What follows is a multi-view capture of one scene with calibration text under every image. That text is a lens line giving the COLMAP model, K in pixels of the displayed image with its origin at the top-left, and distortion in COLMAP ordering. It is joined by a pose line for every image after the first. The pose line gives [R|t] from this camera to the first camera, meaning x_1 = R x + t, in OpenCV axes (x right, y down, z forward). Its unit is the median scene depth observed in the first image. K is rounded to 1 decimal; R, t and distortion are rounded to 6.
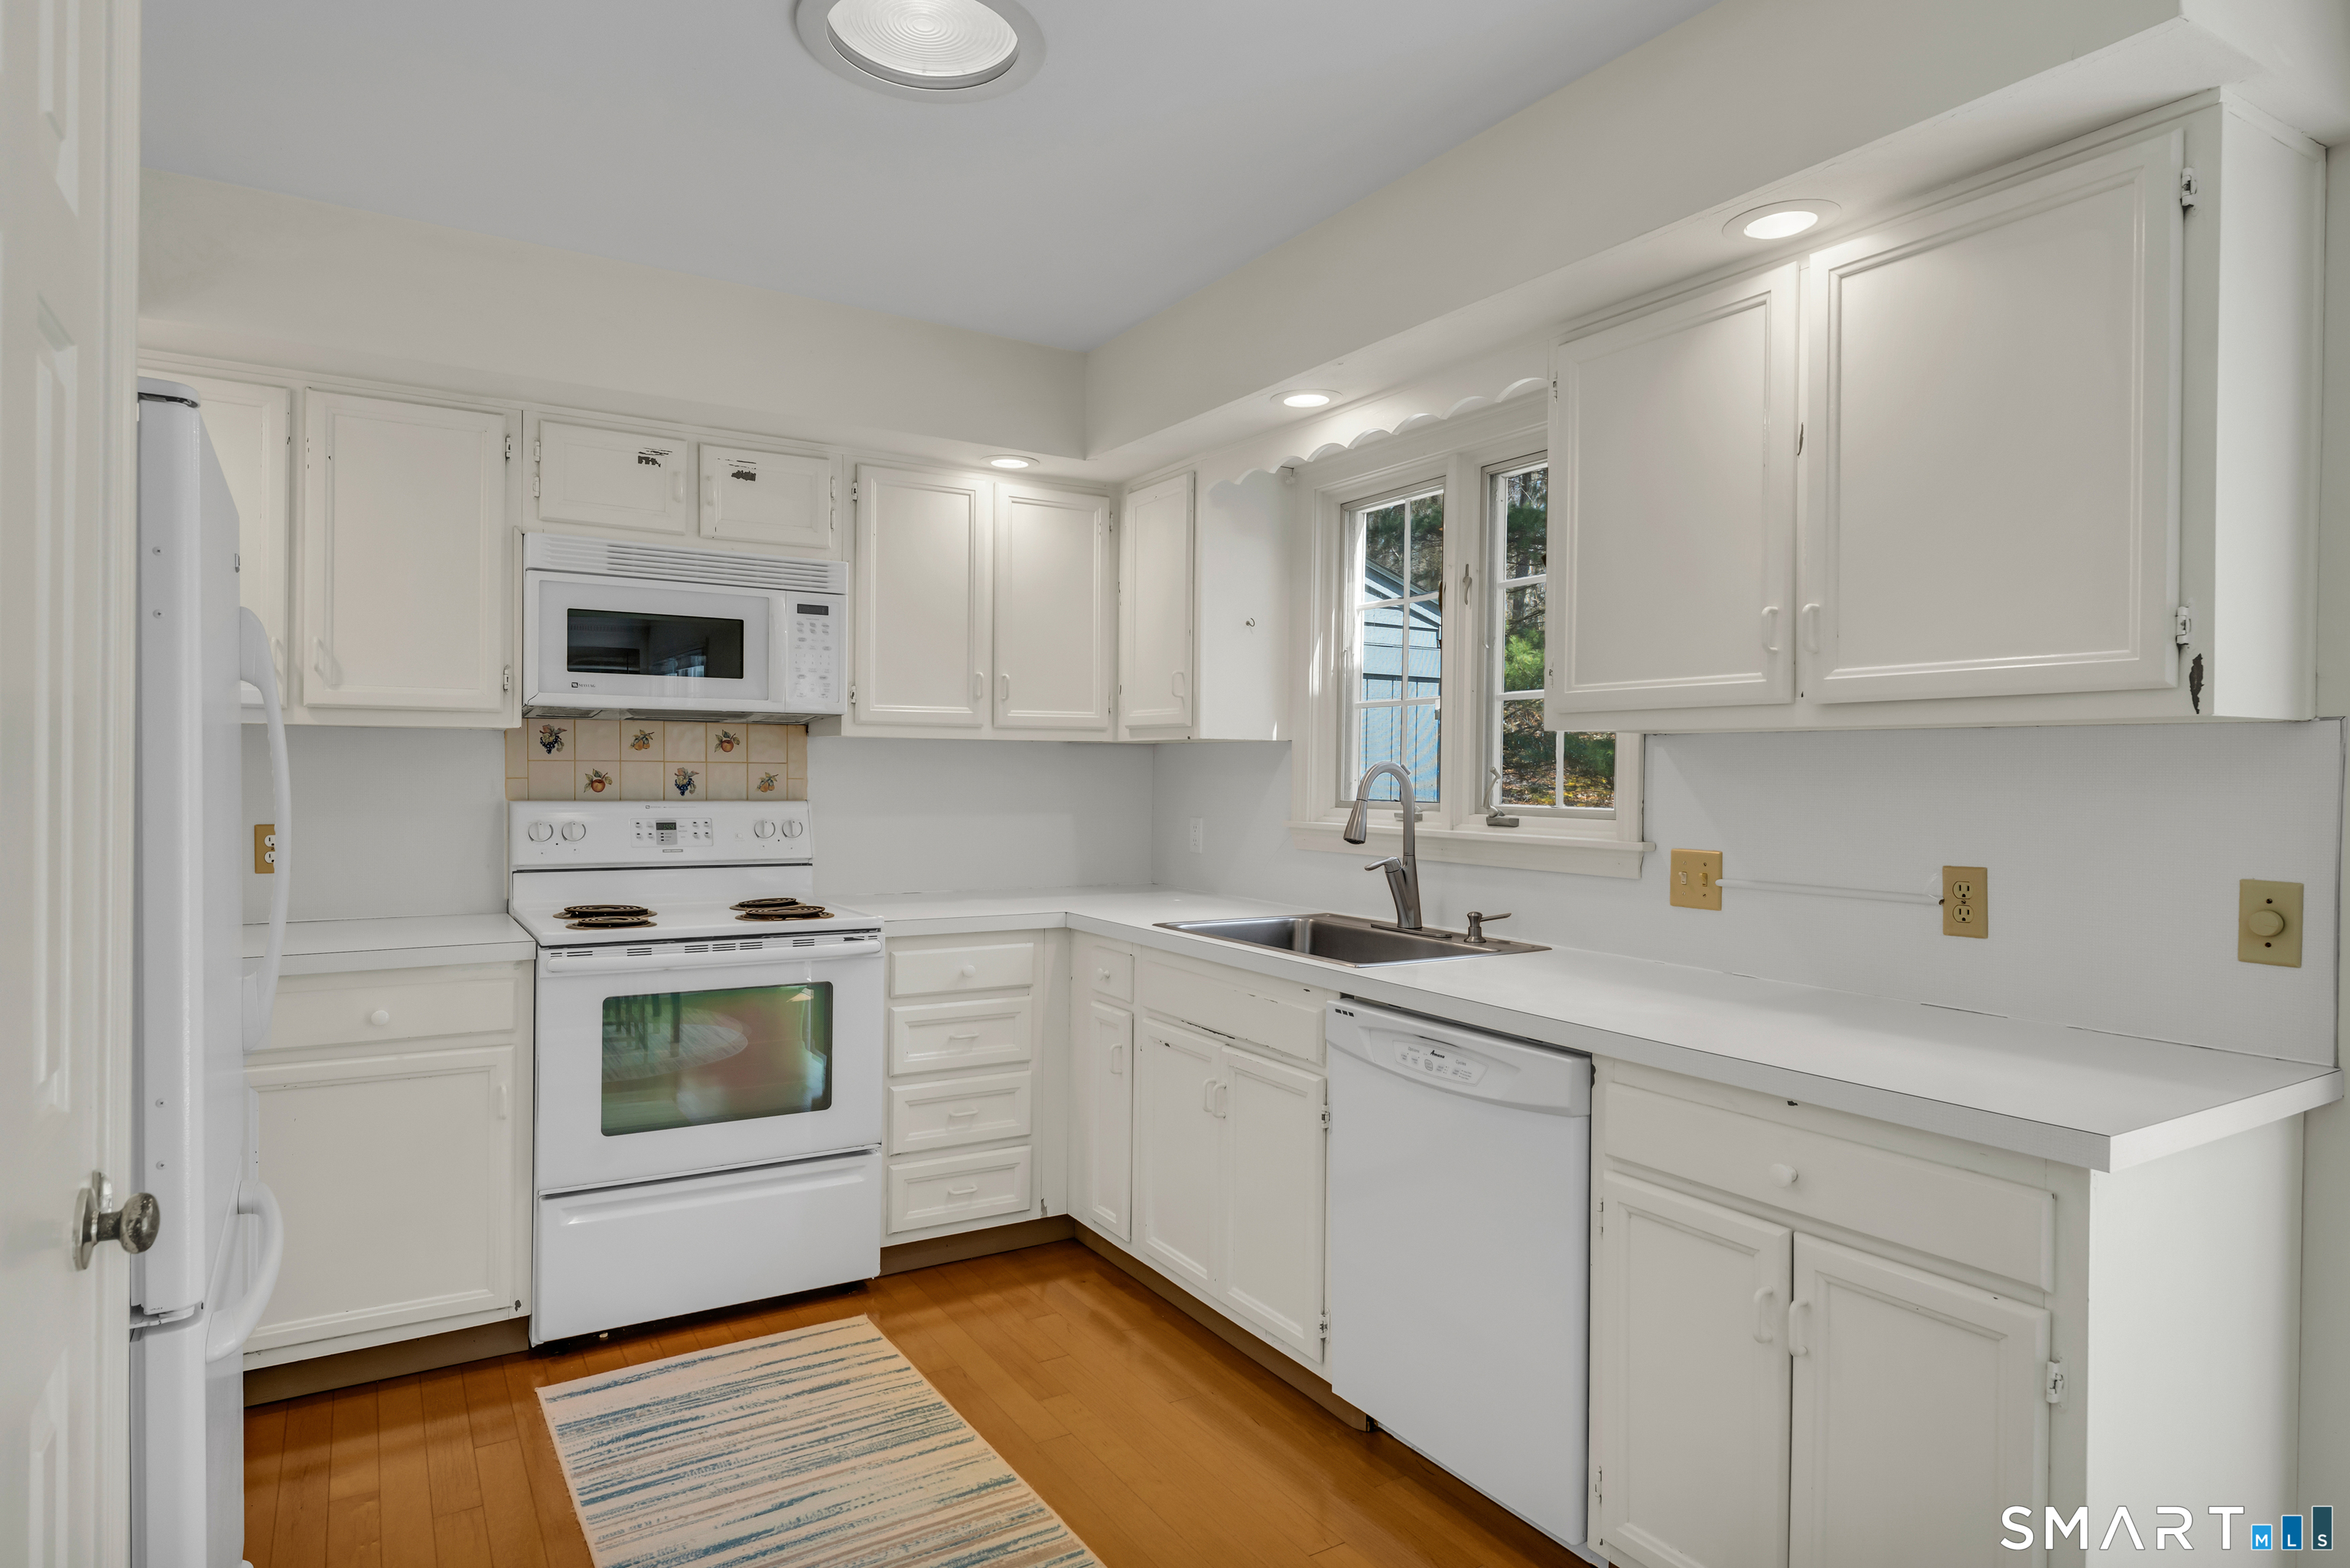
lens RADIAL K [[1313.1, 0, 1175.0], [0, 1313.1, 784.0], [0, 0, 1]] dist [0.002423, -0.000103]
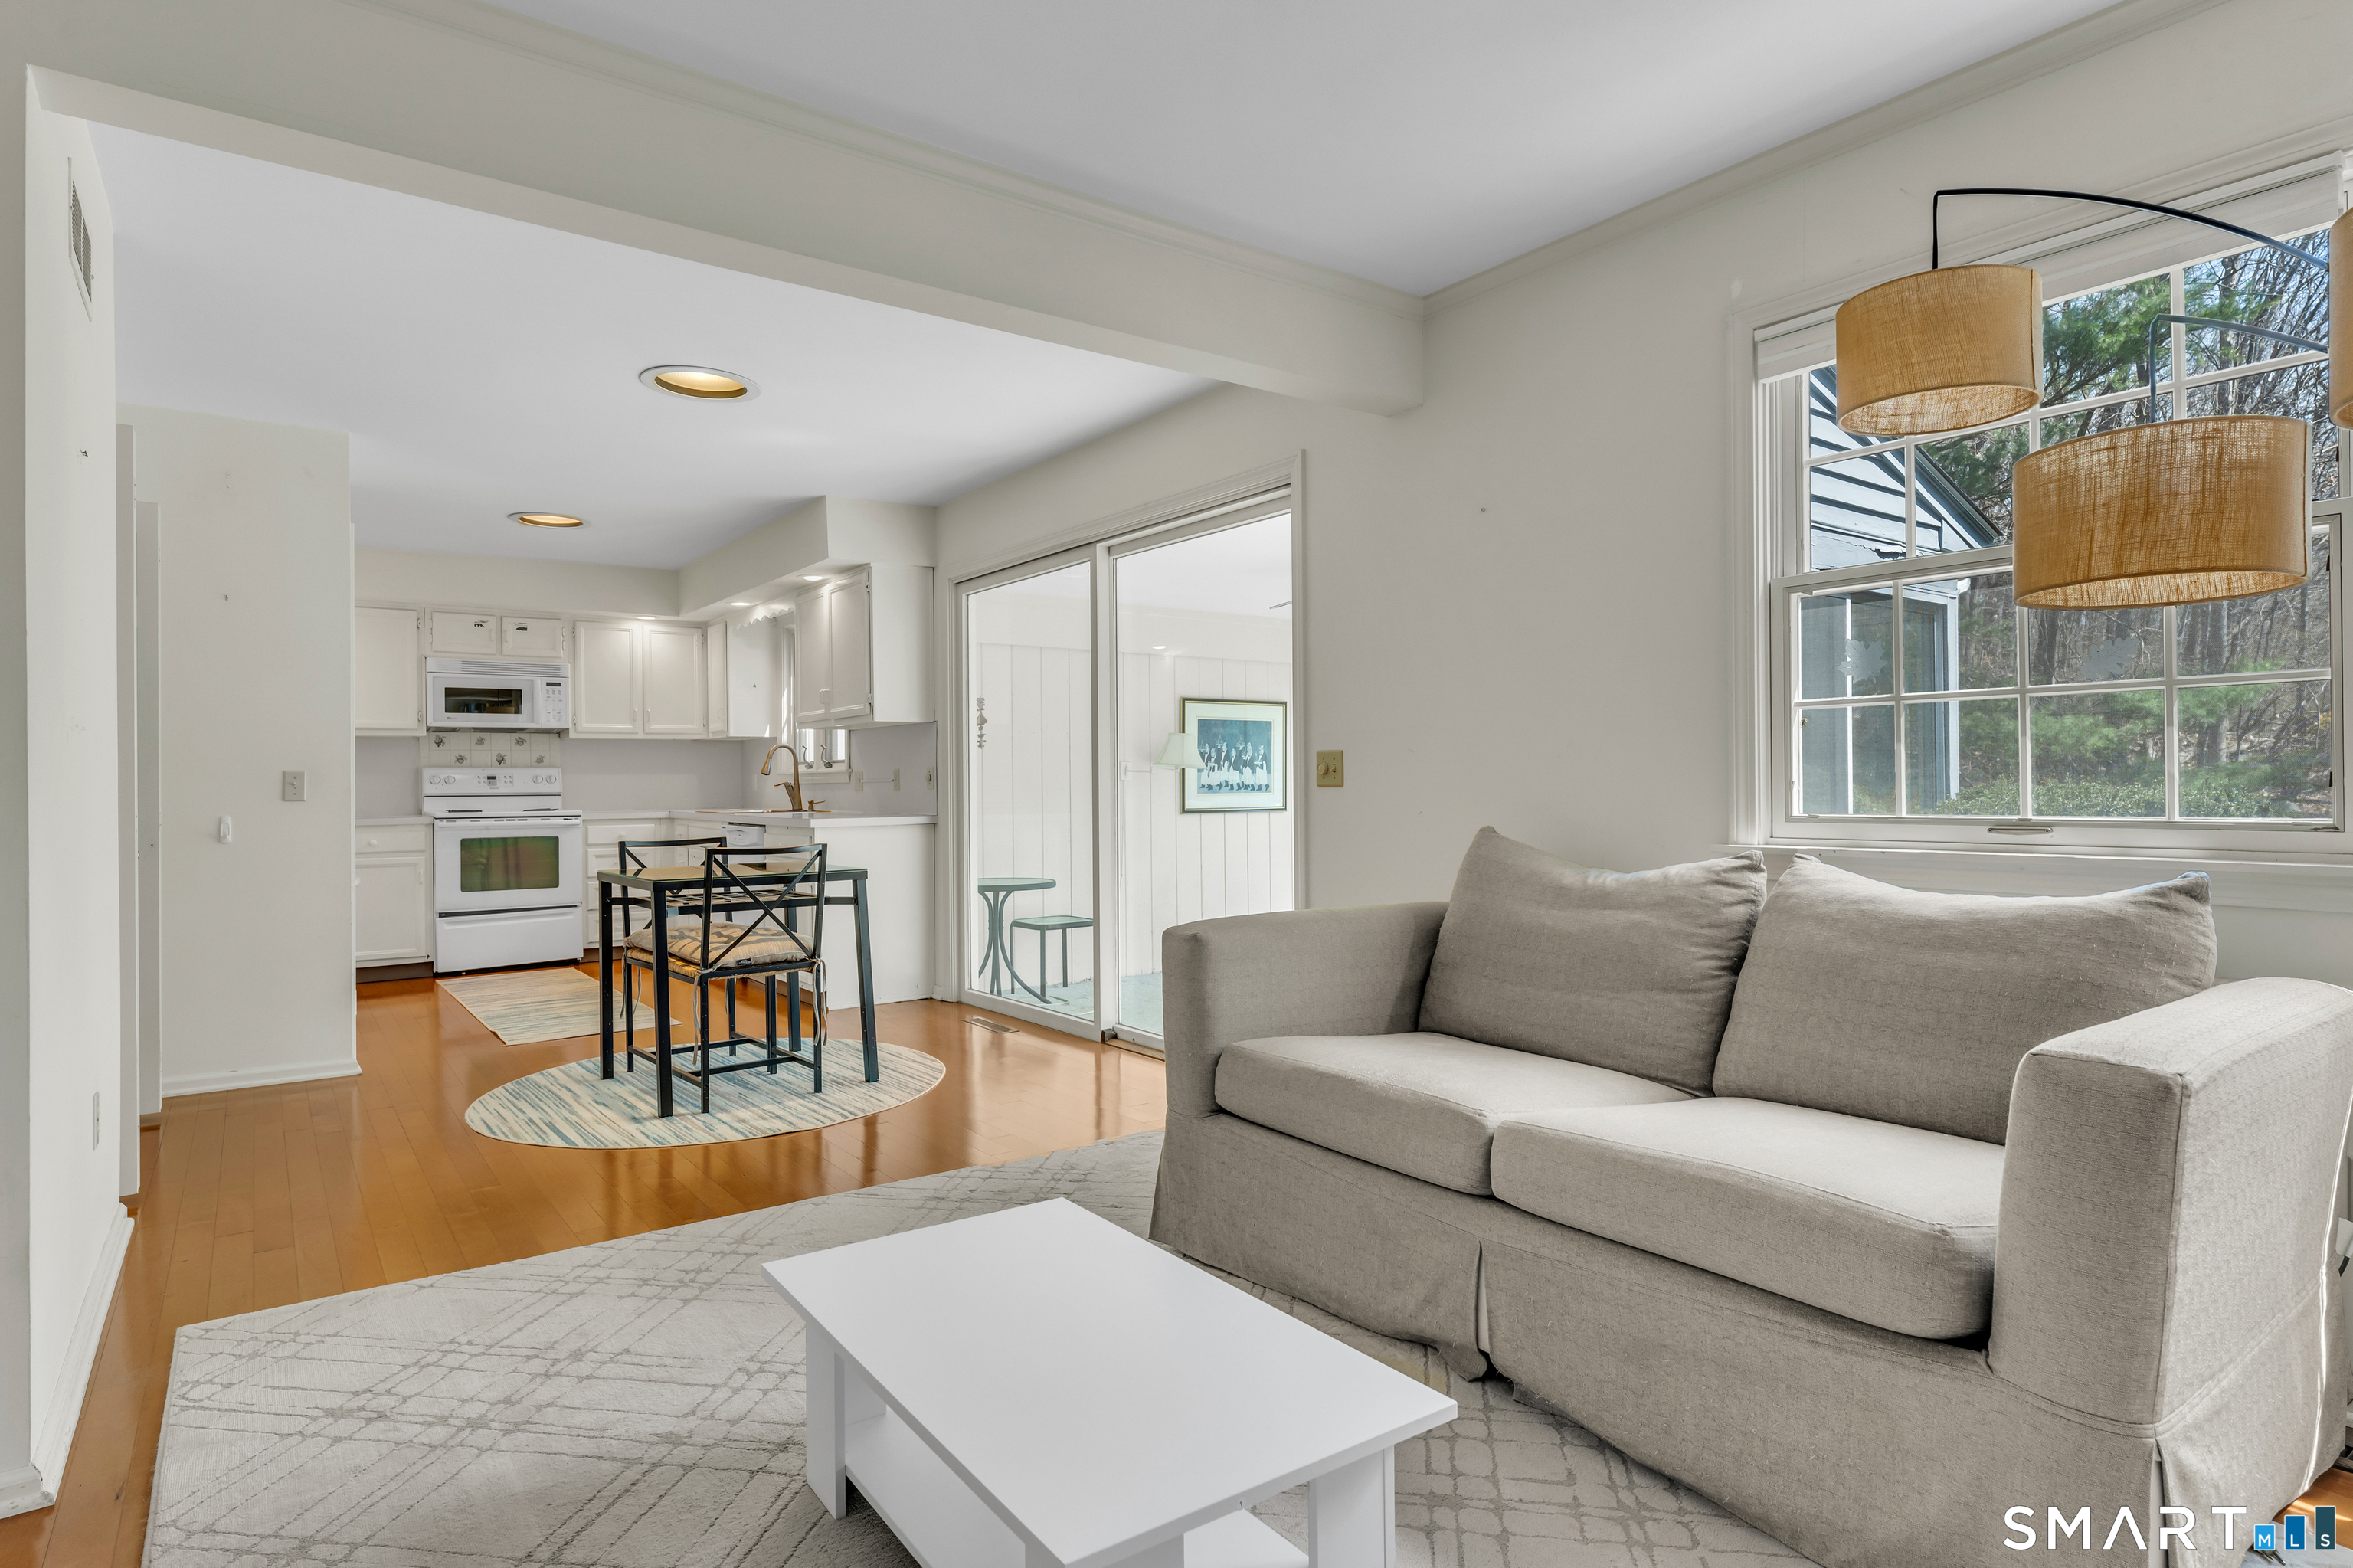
lens RADIAL K [[1249.8, 0, 1169.7], [0, 1249.8, 780.6], [0, 0, 1]] dist [-0.000598, 0.001373]
pose [[0.996800, -0.019815, 0.077443, 0.662903], [0.020601, 0.999744, -0.009361, 0.085859], [-0.077238, 0.010926, 0.996953, -1.348972]]
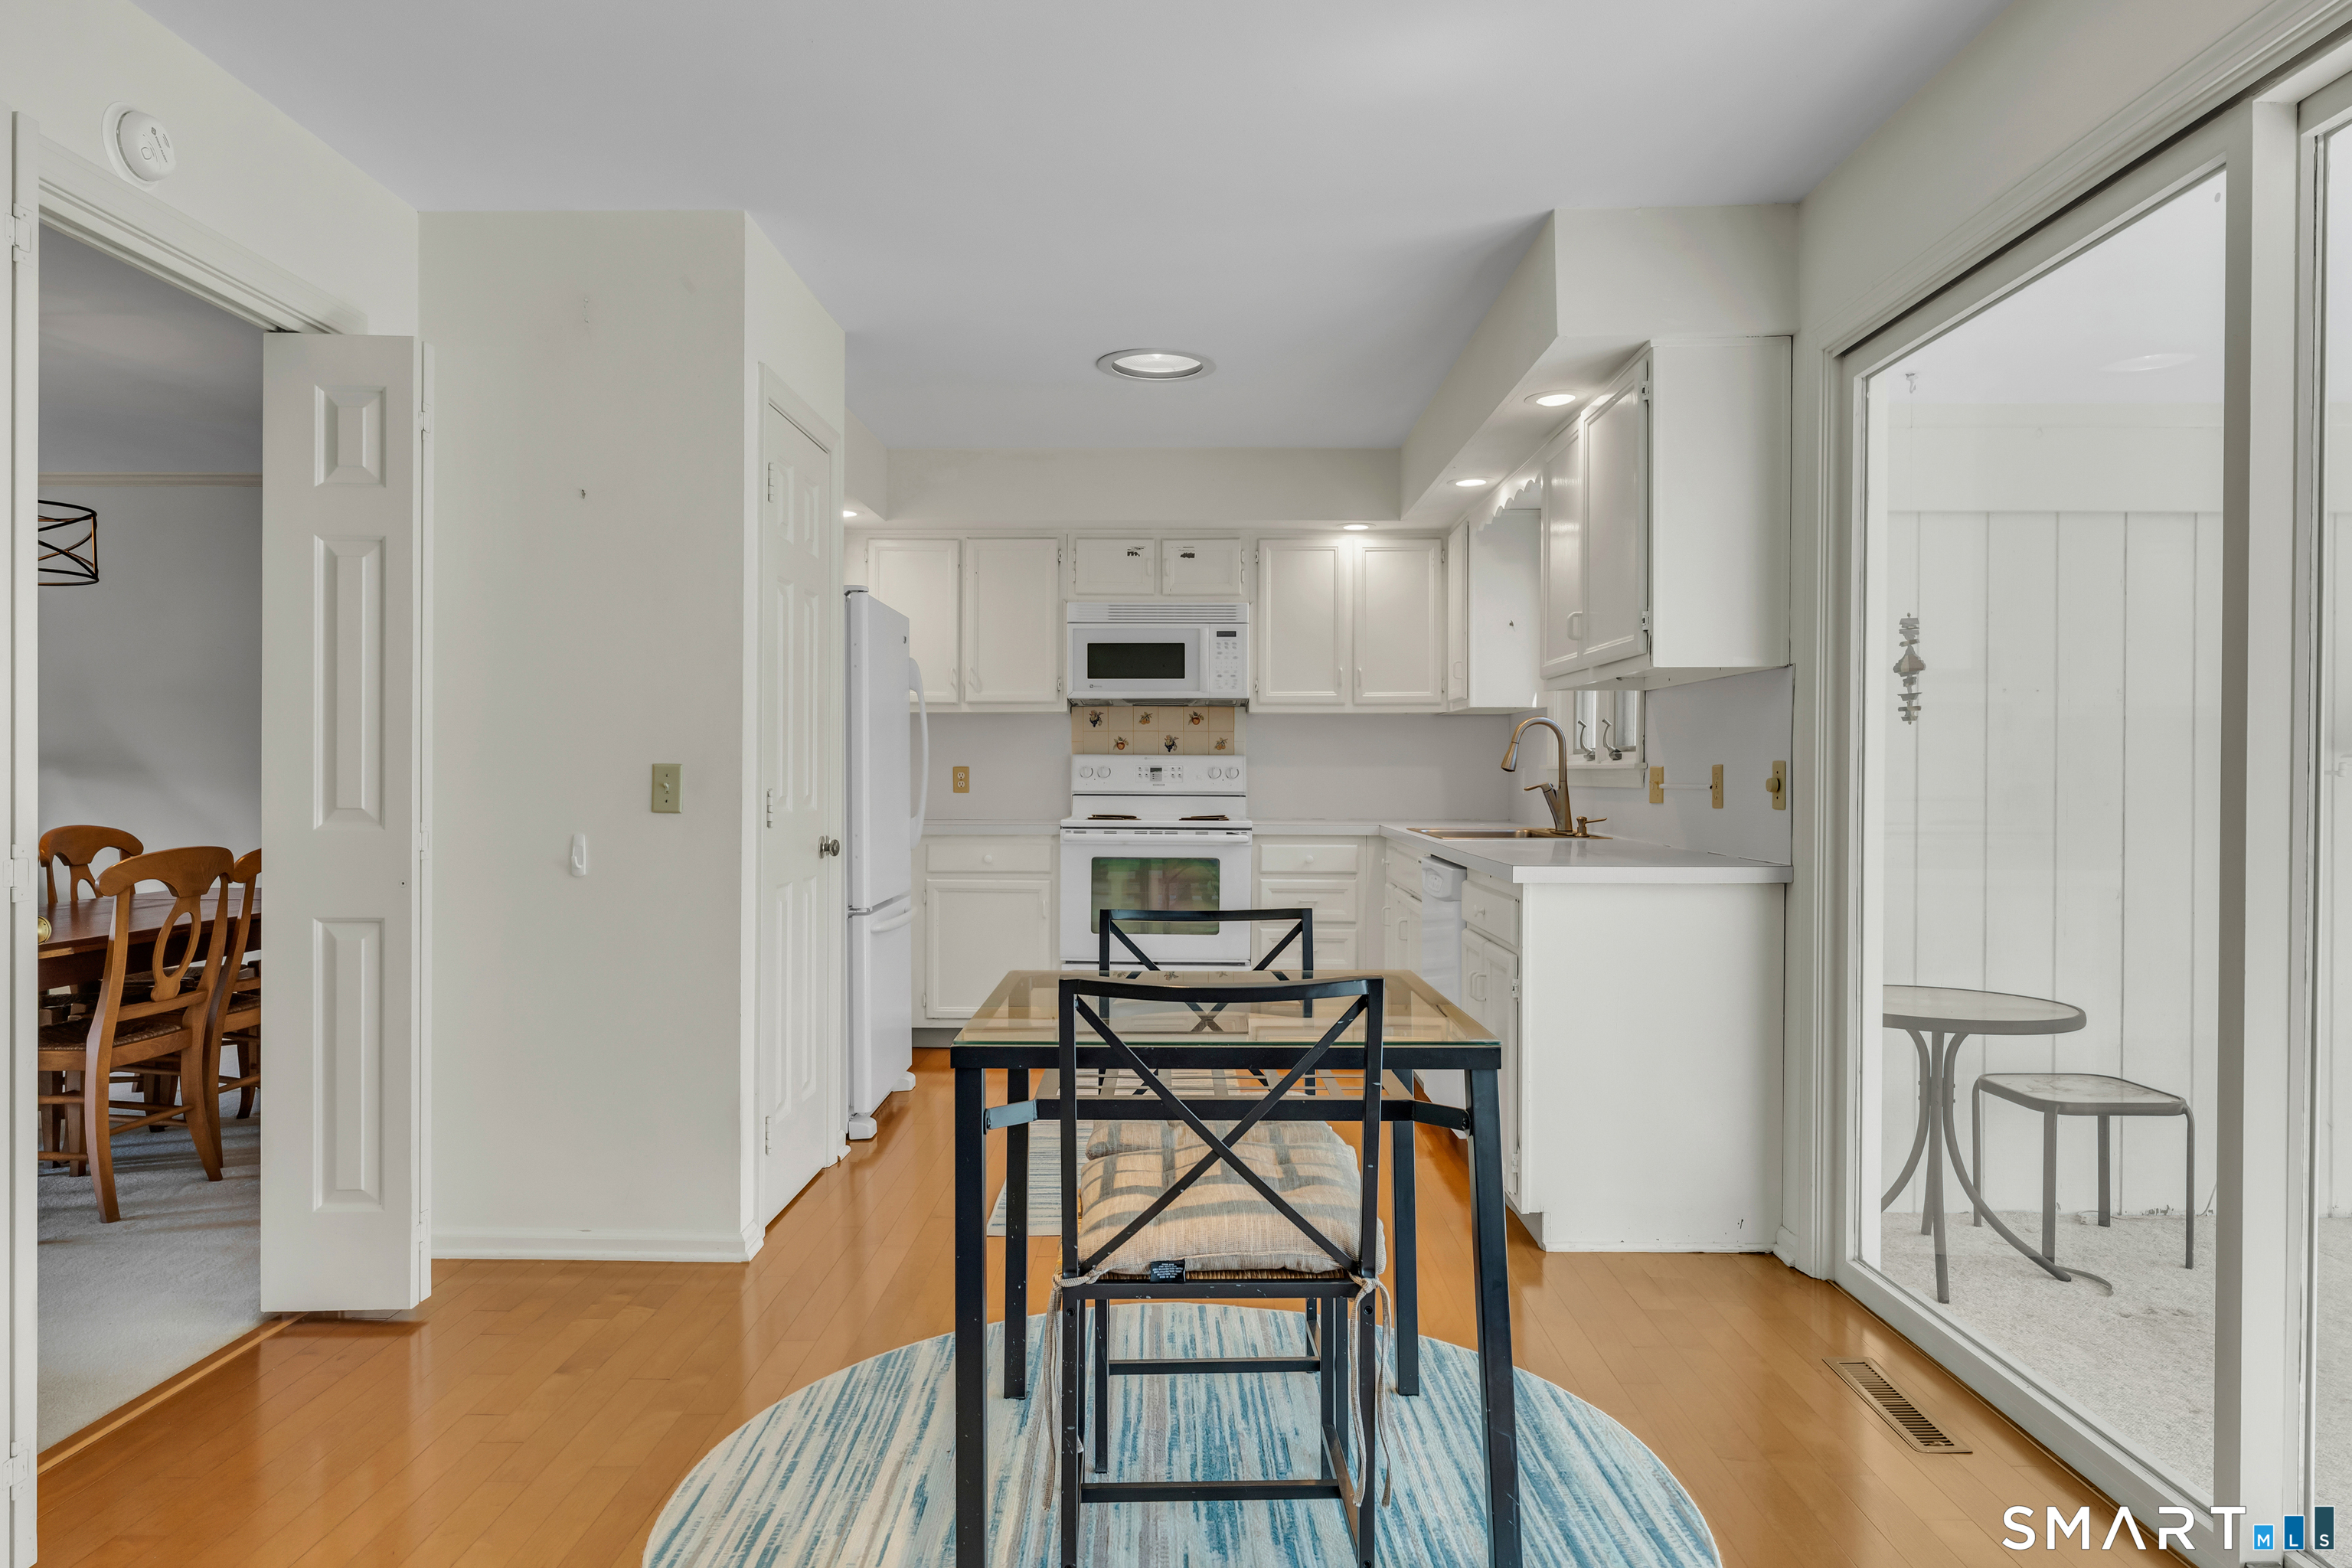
lens RADIAL K [[1465.5, 0, 1185.3], [0, 1465.5, 775.0], [0, 0, 1]] dist [0.001161, -0.001405]
pose [[0.847629, -0.006516, -0.530550, 0.644368], [0.001144, 0.999945, -0.010454, 0.060047], [0.530589, 0.008255, 0.847589, -0.559265]]
